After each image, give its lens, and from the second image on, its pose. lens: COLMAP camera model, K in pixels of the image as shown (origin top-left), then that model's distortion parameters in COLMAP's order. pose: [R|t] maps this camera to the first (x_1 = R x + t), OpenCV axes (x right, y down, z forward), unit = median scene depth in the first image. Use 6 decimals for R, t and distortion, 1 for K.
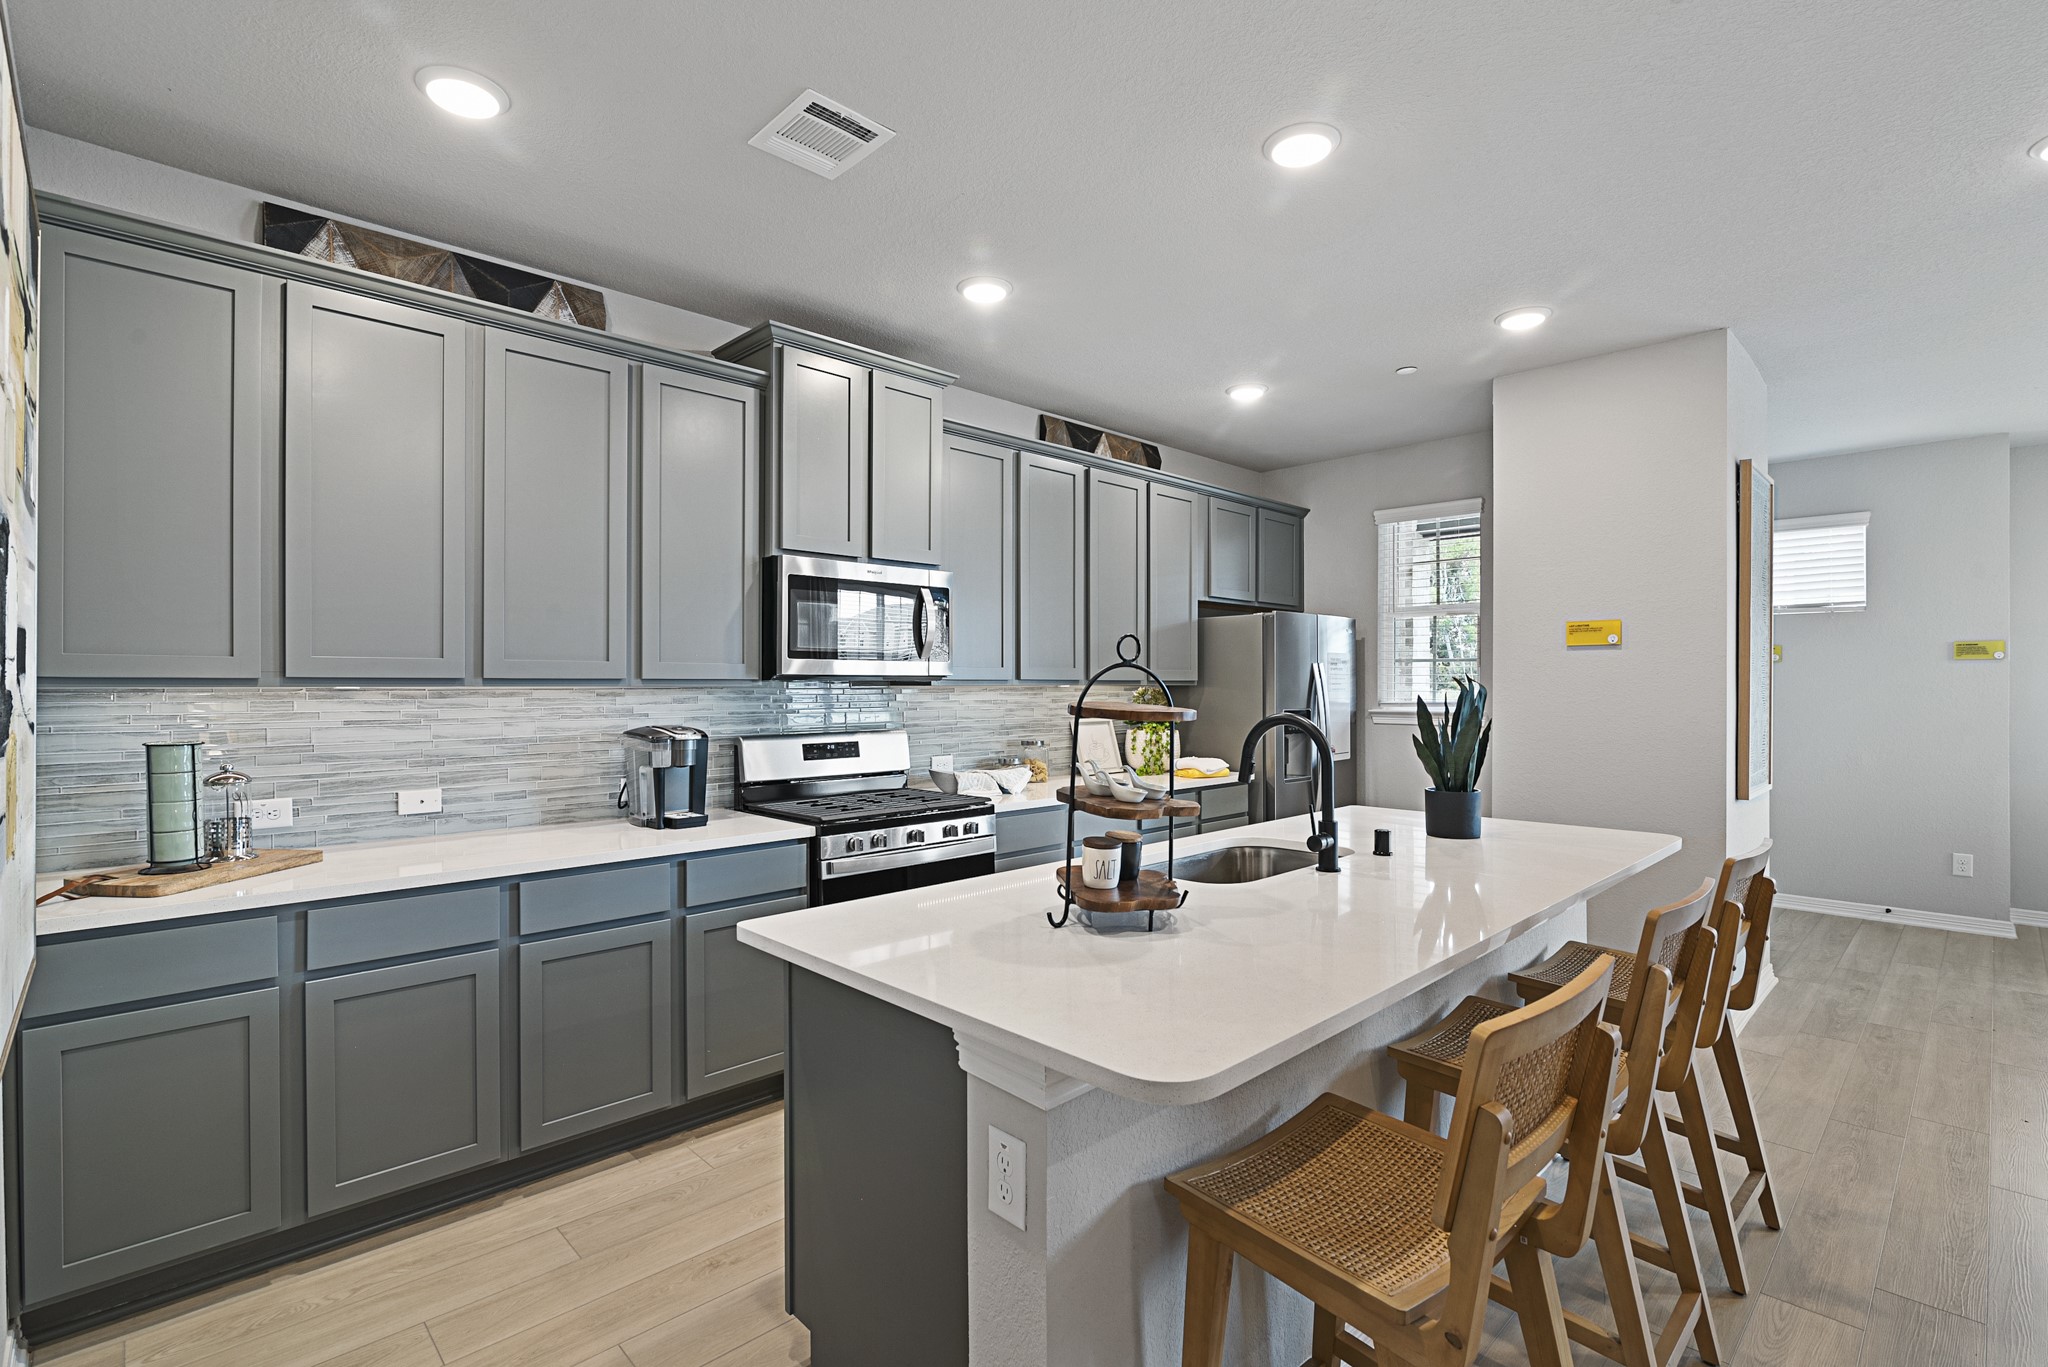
lens RADIAL K [[955.4, 0, 1024.0], [0, 955.4, 683.5], [0, 0, 1]] dist [-0.002916, -0.000071]
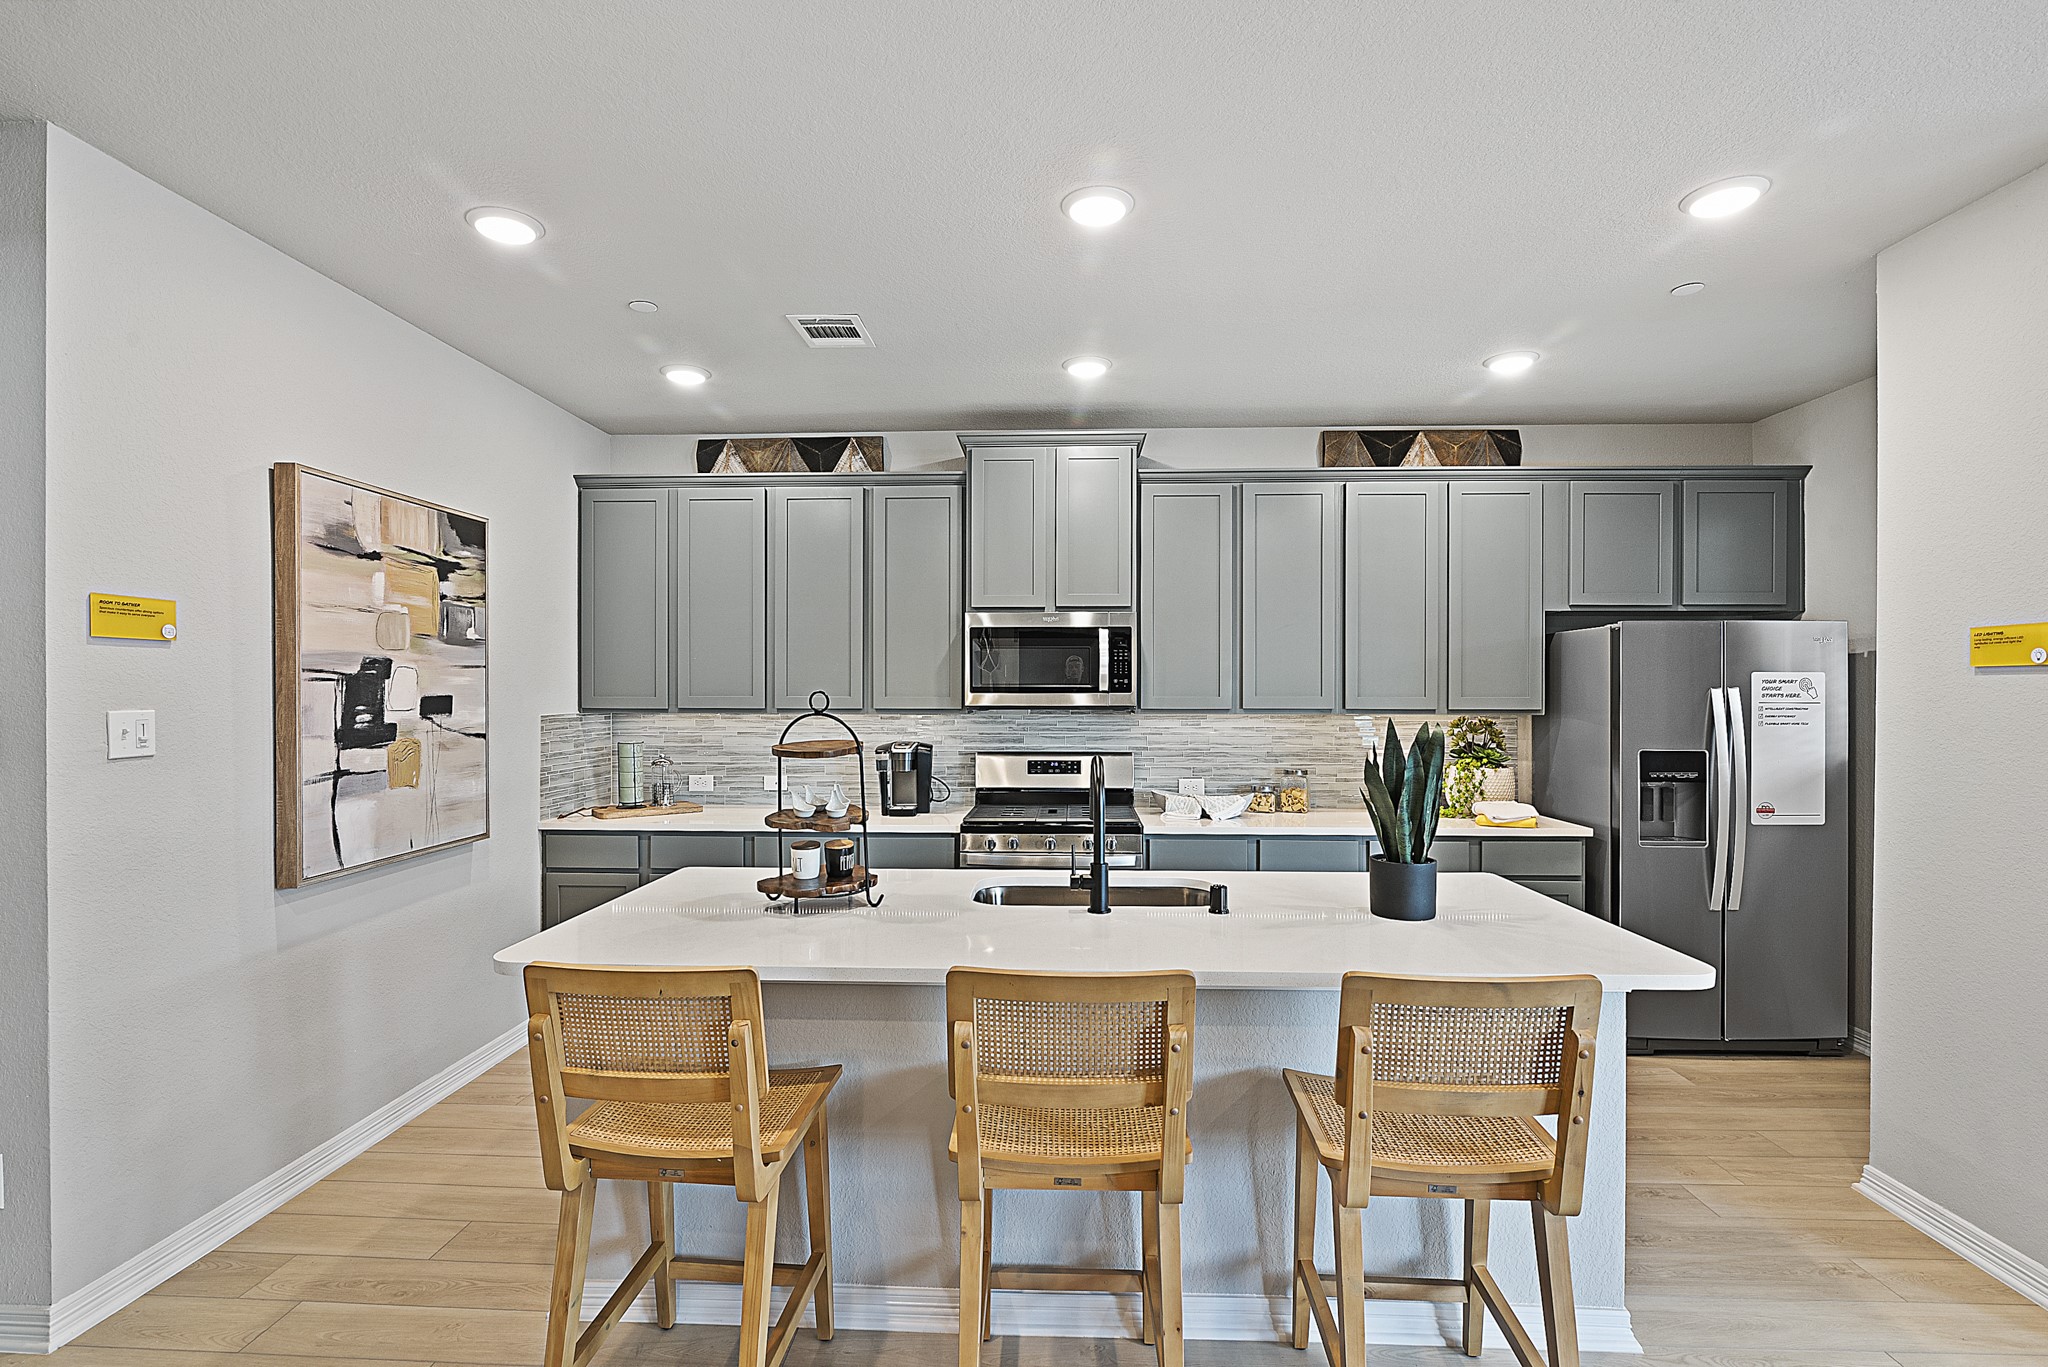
lens RADIAL K [[955.4, 0, 1024.0], [0, 955.4, 683.5], [0, 0, 1]] dist [-0.002916, -0.000071]
pose [[0.686037, -0.004148, -0.727555, 0.638558], [-0.000452, 0.999981, -0.006127, -0.026913], [0.727566, 0.004532, 0.686022, 0.152091]]
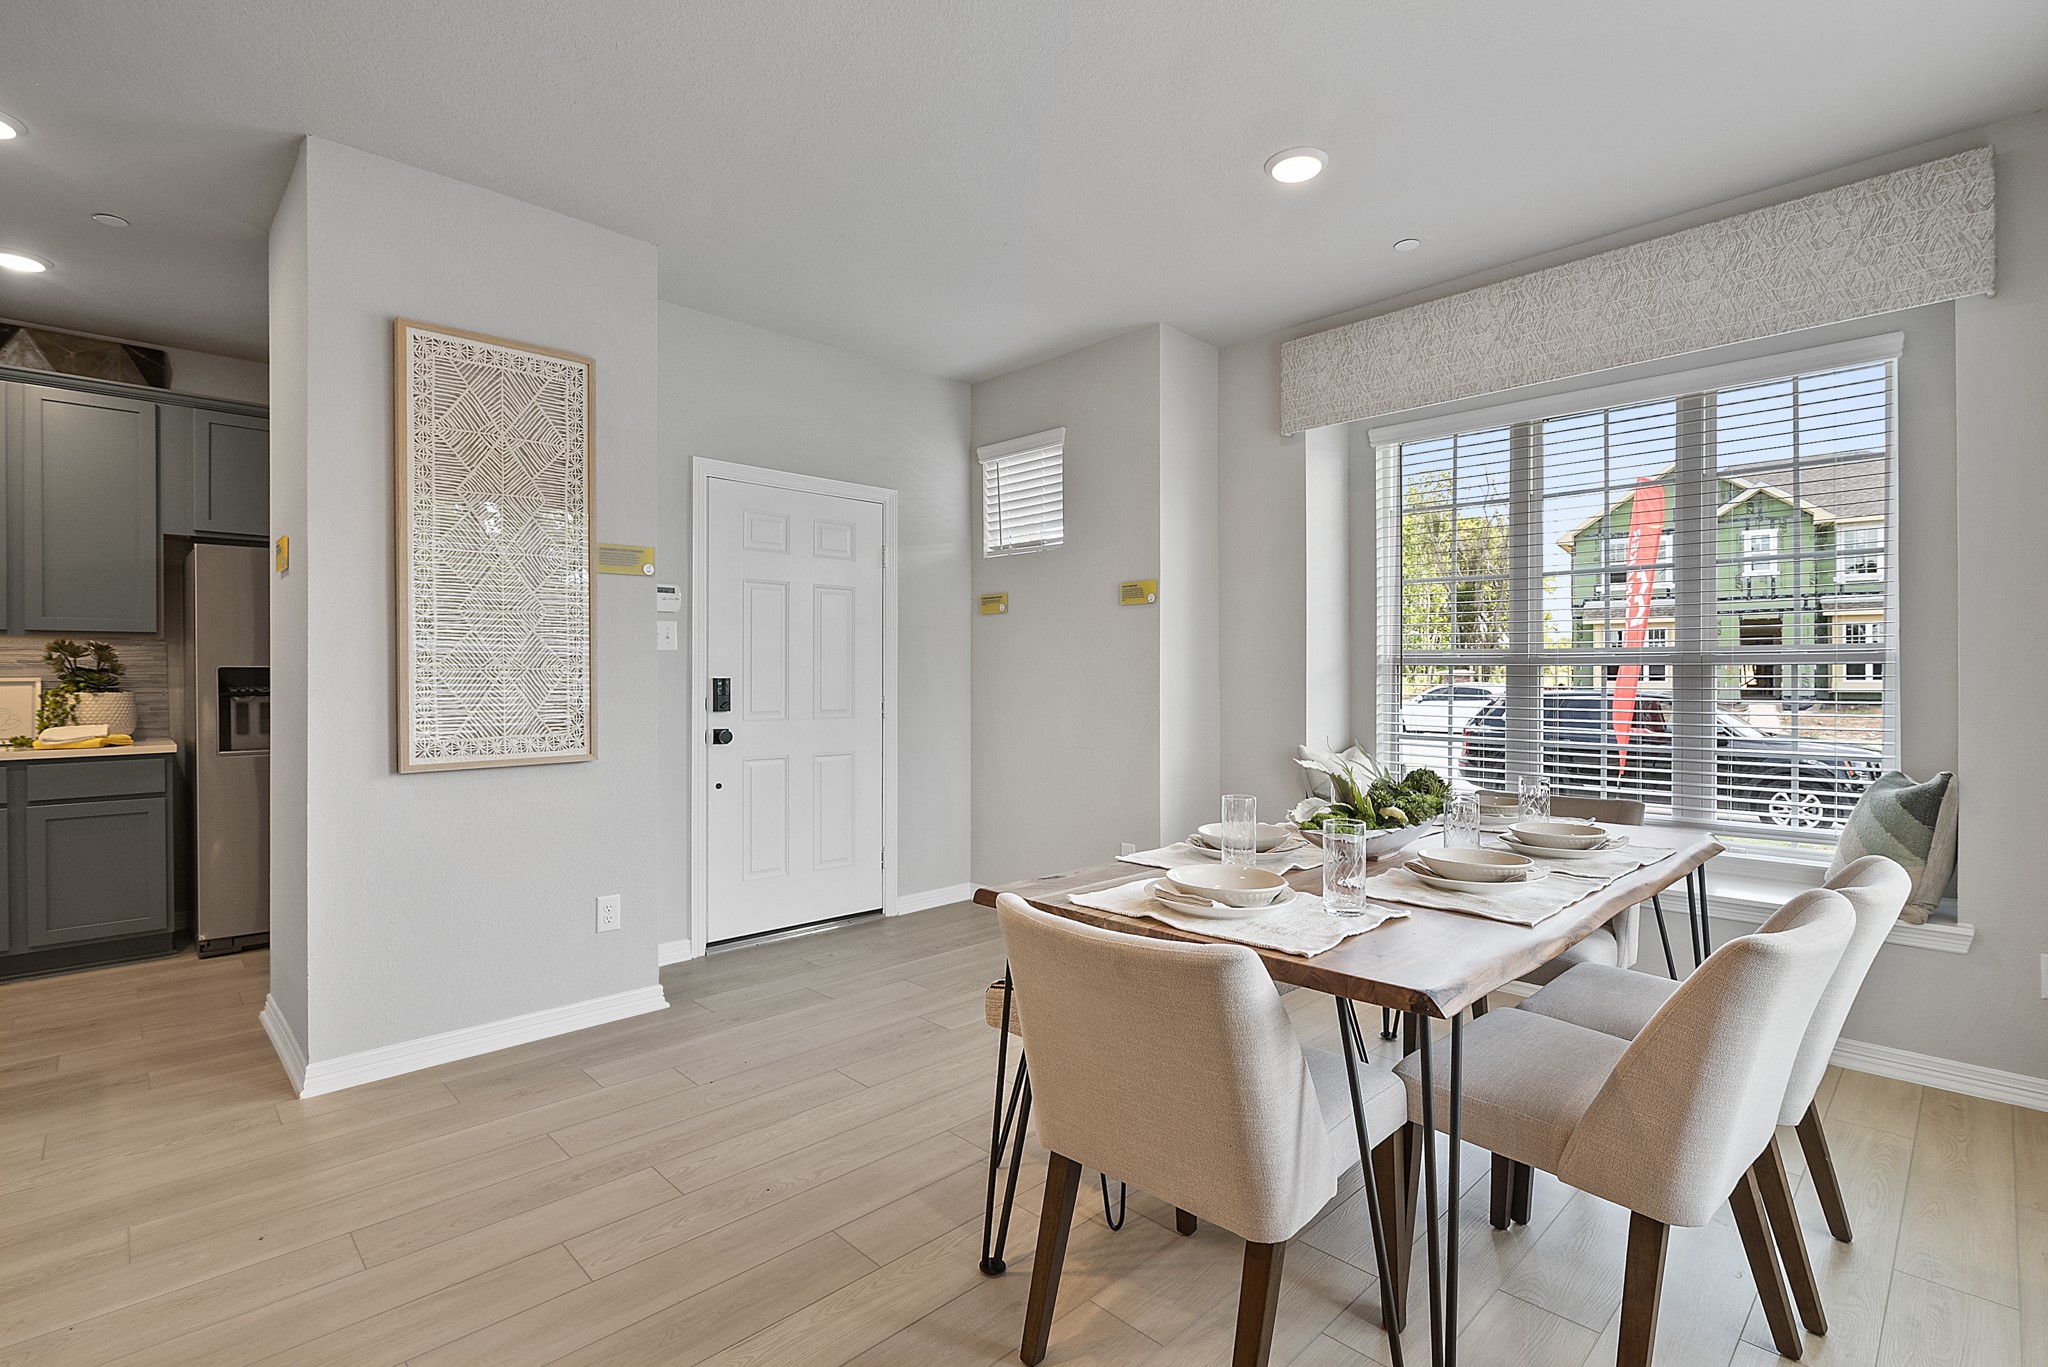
lens RADIAL K [[936.7, 0, 1024.0], [0, 936.7, 683.5], [0, 0, 1]] dist [-0.004117, -0.000625]
pose [[0.999939, -0.001915, -0.010892, 1.264209], [0.001931, 0.999997, 0.001529, 0.056021], [0.010889, -0.001550, 0.999940, 0.282882]]
